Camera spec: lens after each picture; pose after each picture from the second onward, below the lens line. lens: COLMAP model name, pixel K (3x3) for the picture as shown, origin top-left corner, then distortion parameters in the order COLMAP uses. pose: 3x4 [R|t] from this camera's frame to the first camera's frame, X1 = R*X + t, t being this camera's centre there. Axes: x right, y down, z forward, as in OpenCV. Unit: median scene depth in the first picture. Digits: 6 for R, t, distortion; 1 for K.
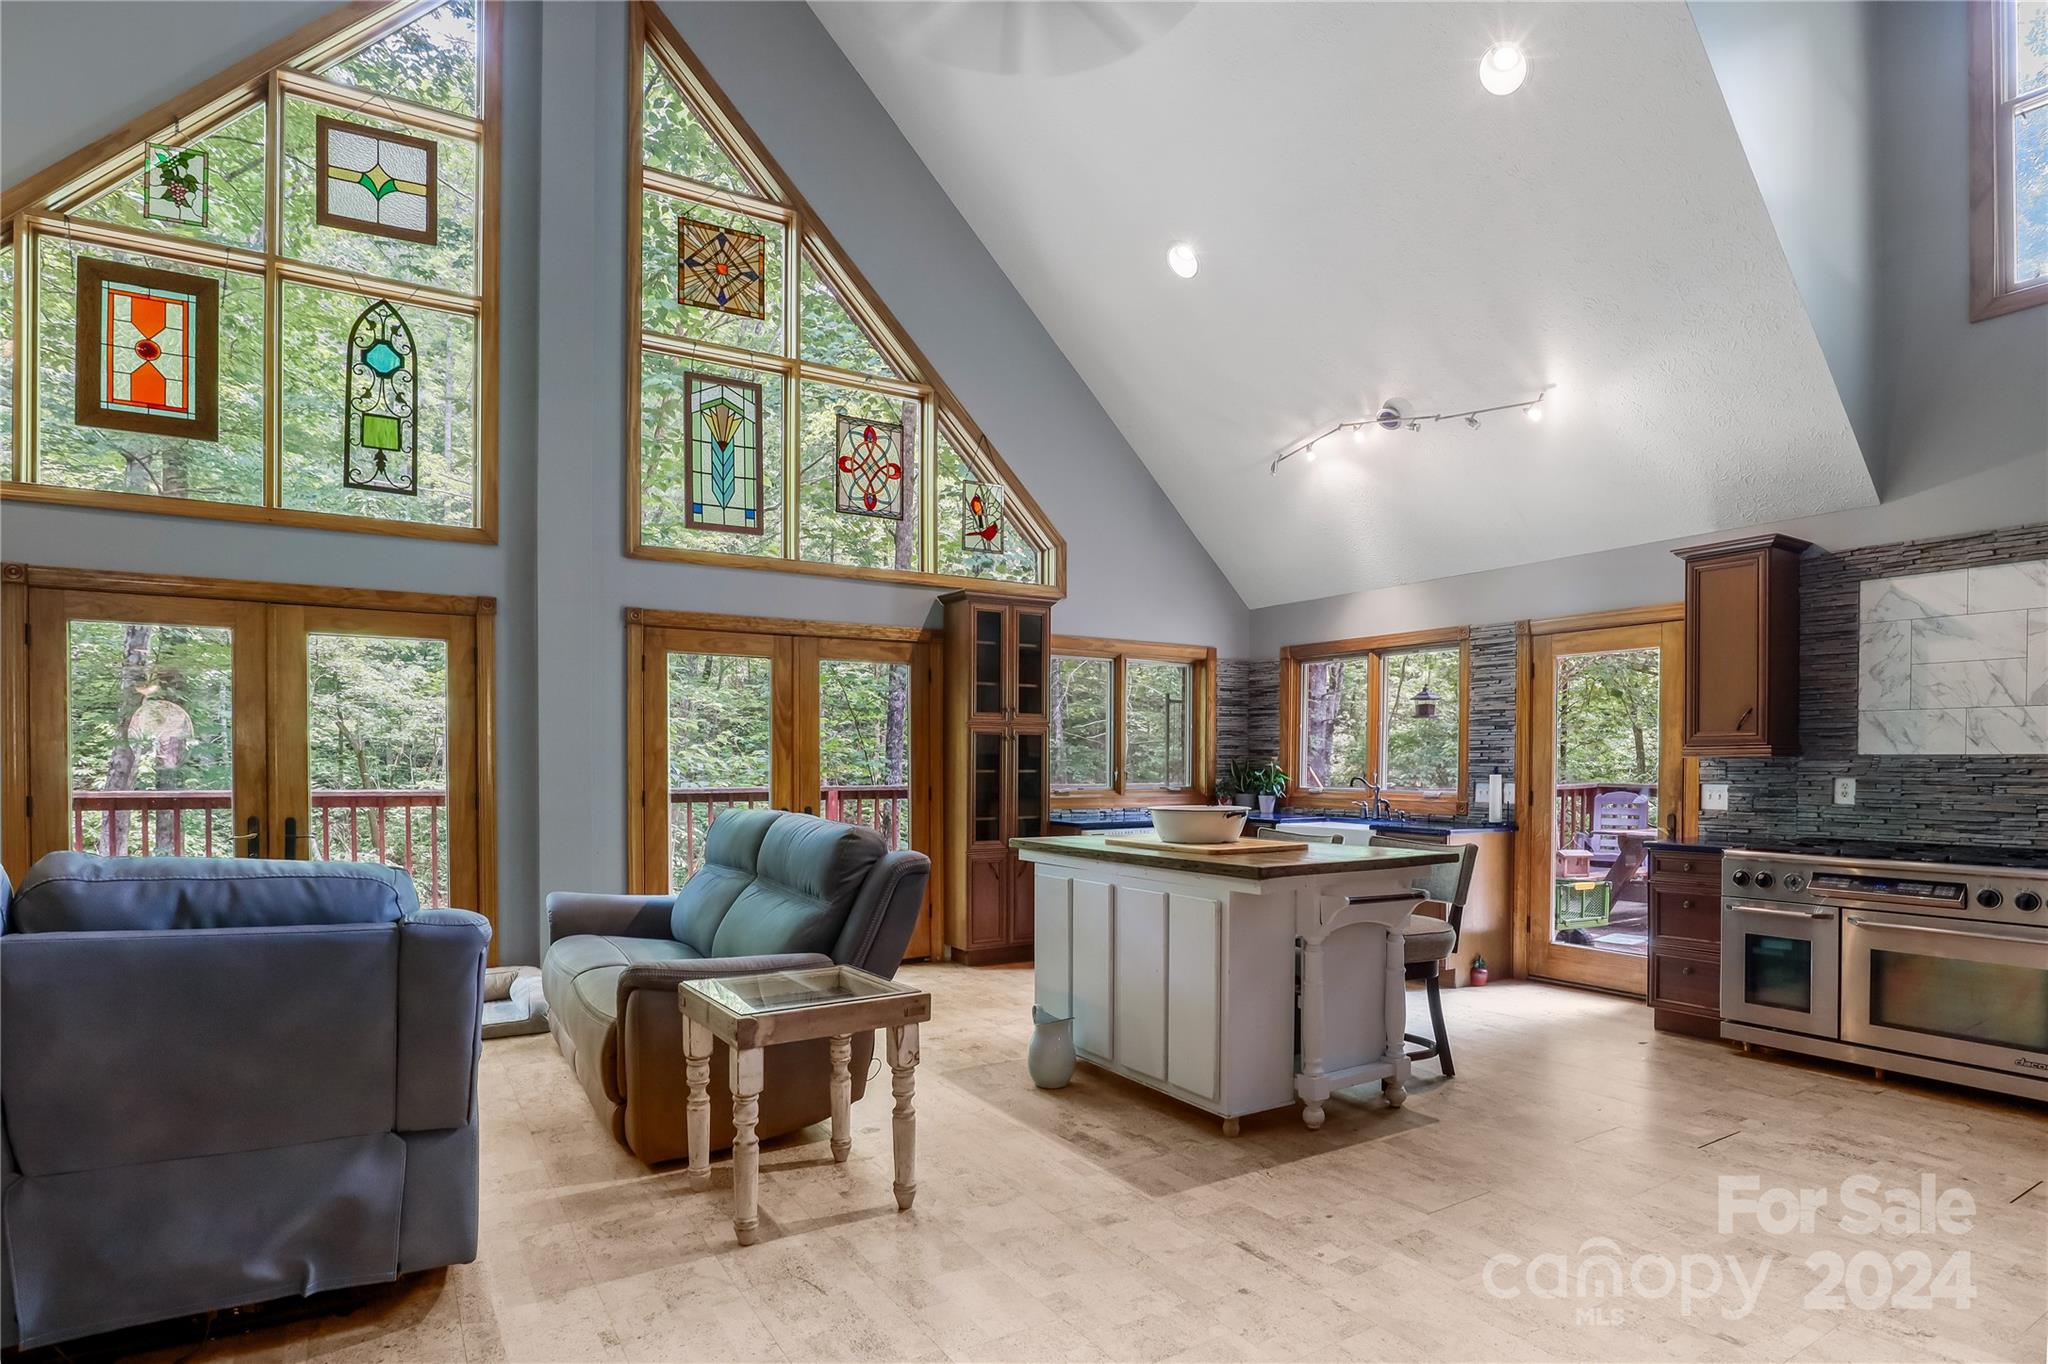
lens RADIAL K [[1064.1, 0, 1029.7], [0, 1064.1, 779.6], [0, 0, 1]] dist [-0.041503, 0.012988]
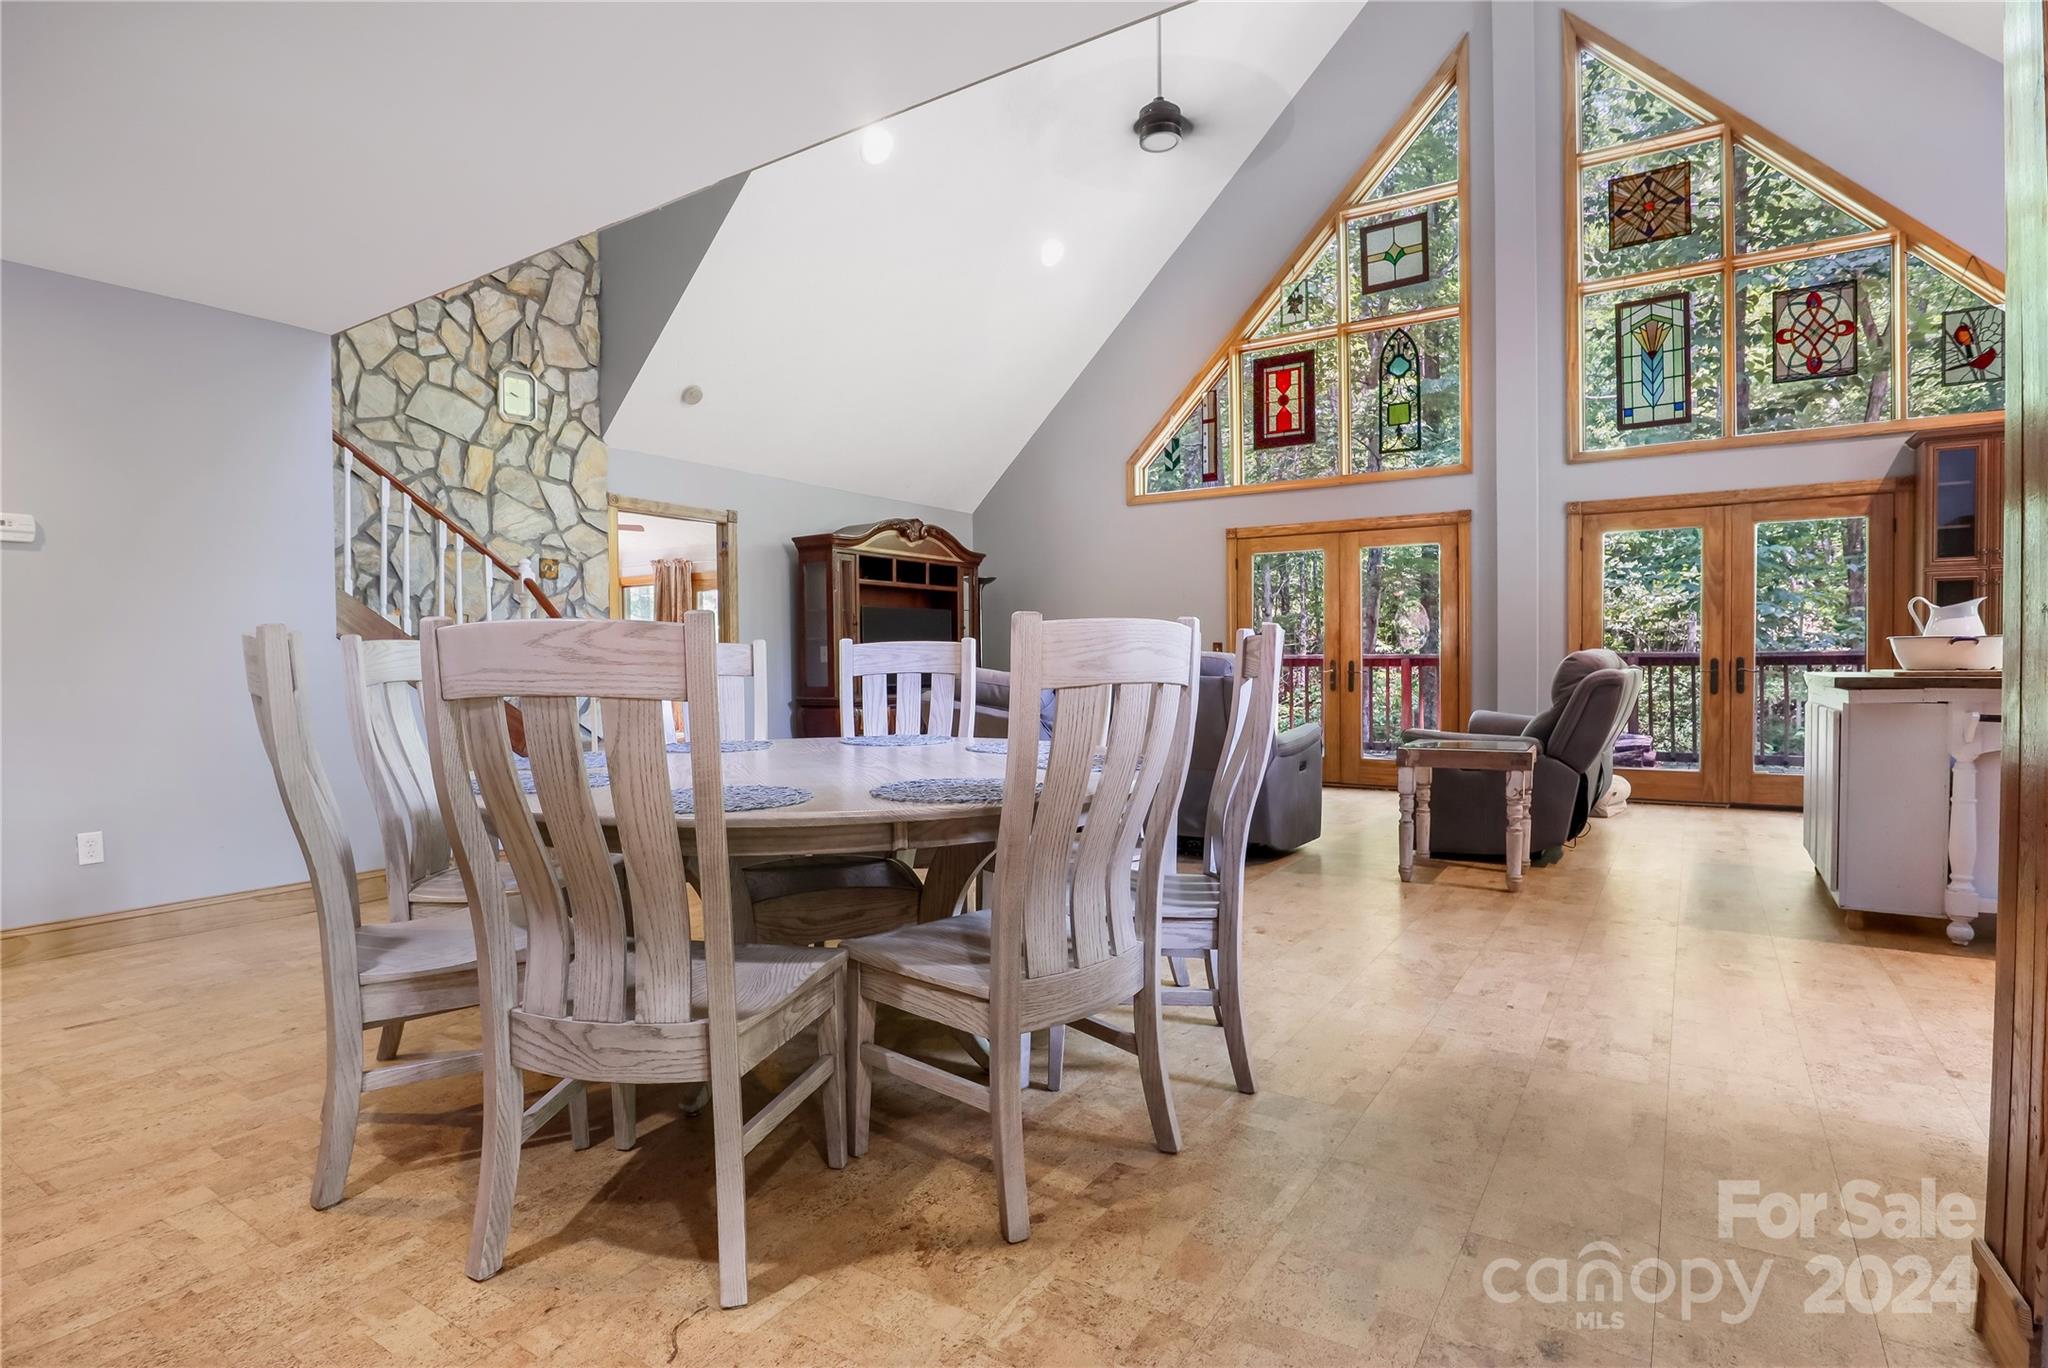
lens RADIAL K [[1040.3, 0, 1072.3], [0, 1040.3, 686.6], [0, 0, 1]] dist [-0.019422, 0.000486]
pose [[0.457415, 0.015627, -0.889116, 0.514191], [-0.003789, 0.999871, 0.015624, 0.049859], [0.889246, -0.003778, 0.457415, -0.135938]]
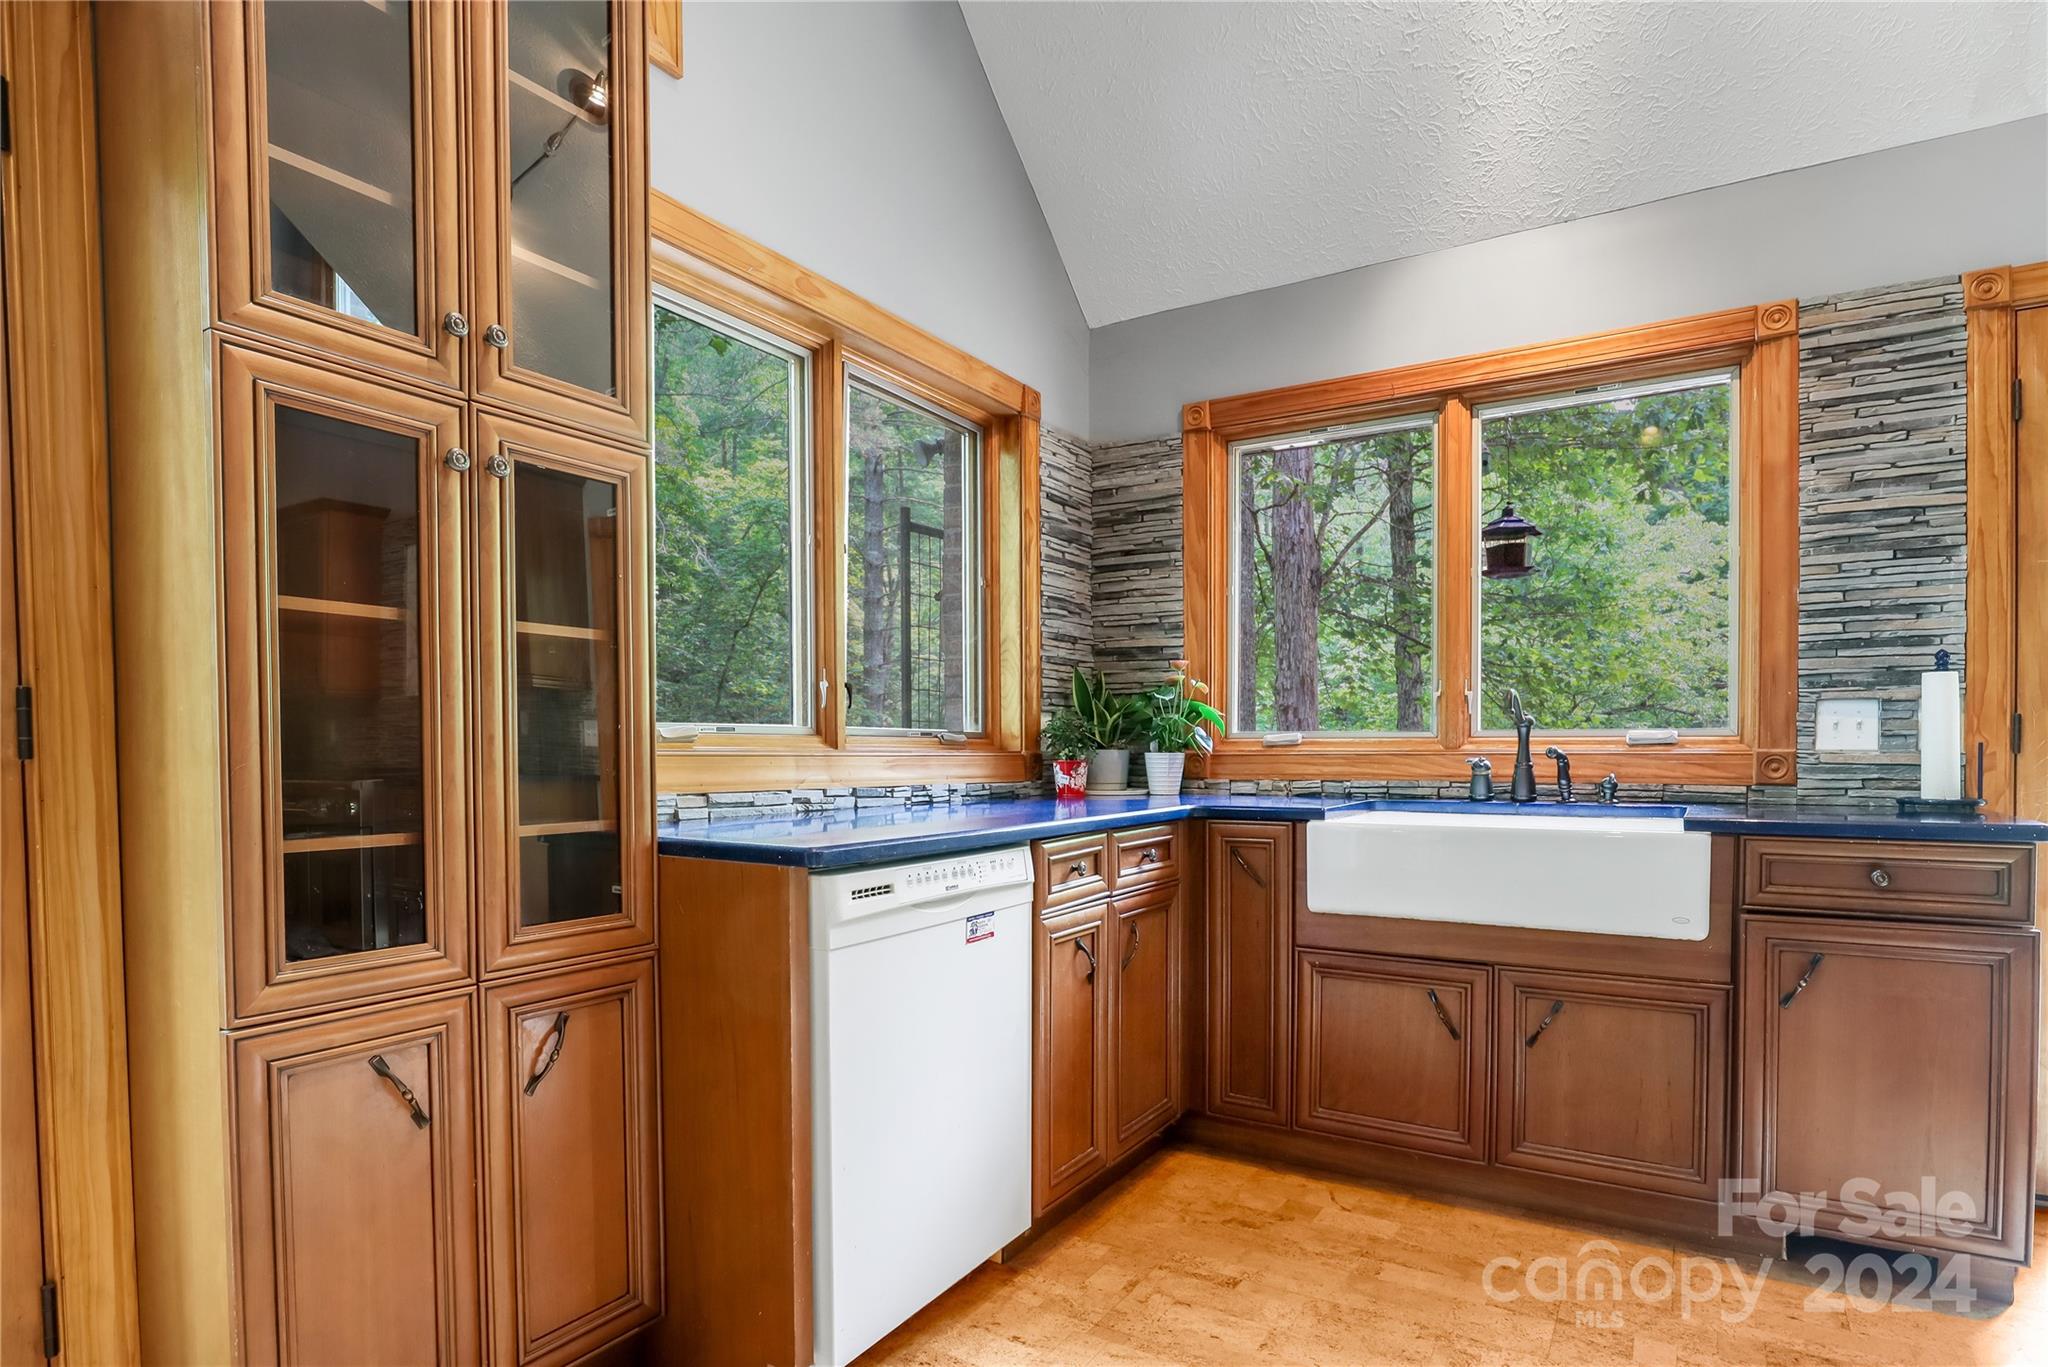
lens RADIAL K [[1064.1, 0, 1029.7], [0, 1064.1, 781.1], [0, 0, 1]] dist [-0.041503, 0.012988]
pose [[0.895371, -0.017740, 0.444967, -0.015745], [0.012902, 0.999820, 0.013899, 0.029053], [-0.445133, -0.006703, 0.895439, 0.959068]]
